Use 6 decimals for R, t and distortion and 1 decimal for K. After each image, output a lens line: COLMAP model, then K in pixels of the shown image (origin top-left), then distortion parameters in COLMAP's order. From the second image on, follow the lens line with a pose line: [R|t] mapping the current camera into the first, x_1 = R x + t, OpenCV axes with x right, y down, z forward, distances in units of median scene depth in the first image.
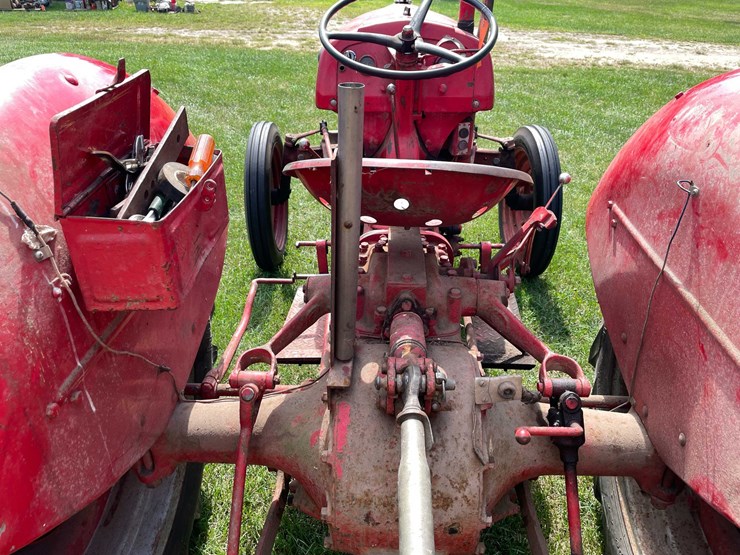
lens RADIAL K [[561.5, 0, 370.3], [0, 561.5, 272.7], [0, 0, 1]] dist [0.086943, -0.117972]
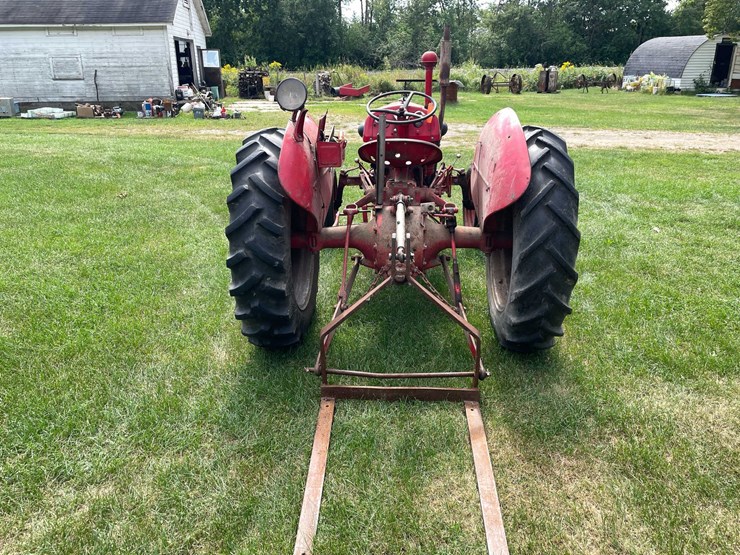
lens RADIAL K [[561.5, 0, 370.3], [0, 561.5, 272.7], [0, 0, 1]] dist [0.086943, -0.117972]
pose [[0.999557, -0.012888, -0.026823, -0.013934], [0.008324, 0.986464, -0.163768, 0.662044], [0.028570, 0.163473, 0.986134, -1.277393]]
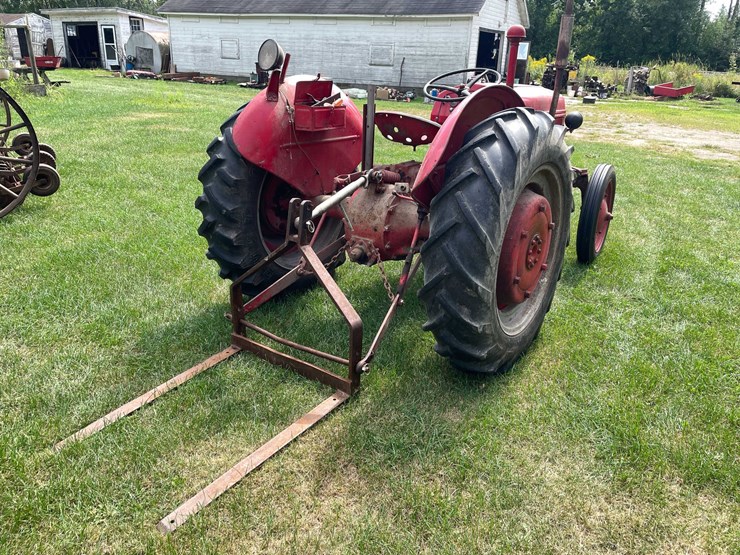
lens RADIAL K [[561.5, 0, 370.3], [0, 561.5, 272.7], [0, 0, 1]] dist [0.086943, -0.117972]
pose [[0.835443, 0.206535, -0.509291, 1.020771], [-0.287057, 0.954231, -0.083916, 0.560830], [0.468650, 0.216303, 0.856493, -0.919763]]
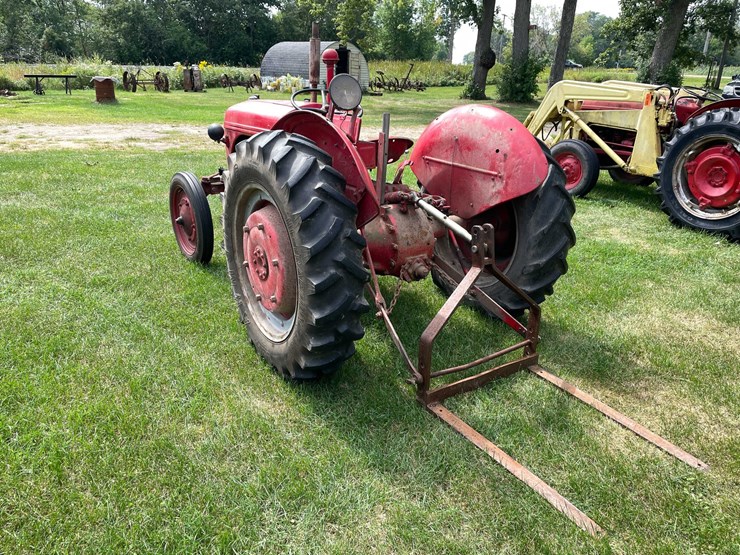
lens RADIAL K [[561.5, 0, 370.3], [0, 561.5, 272.7], [0, 0, 1]] dist [0.086943, -0.117972]
pose [[0.810166, -0.198291, 0.551645, -1.177472], [0.281534, 0.957034, -0.069463, 0.449427], [-0.514169, 0.211583, 0.831182, -0.903567]]
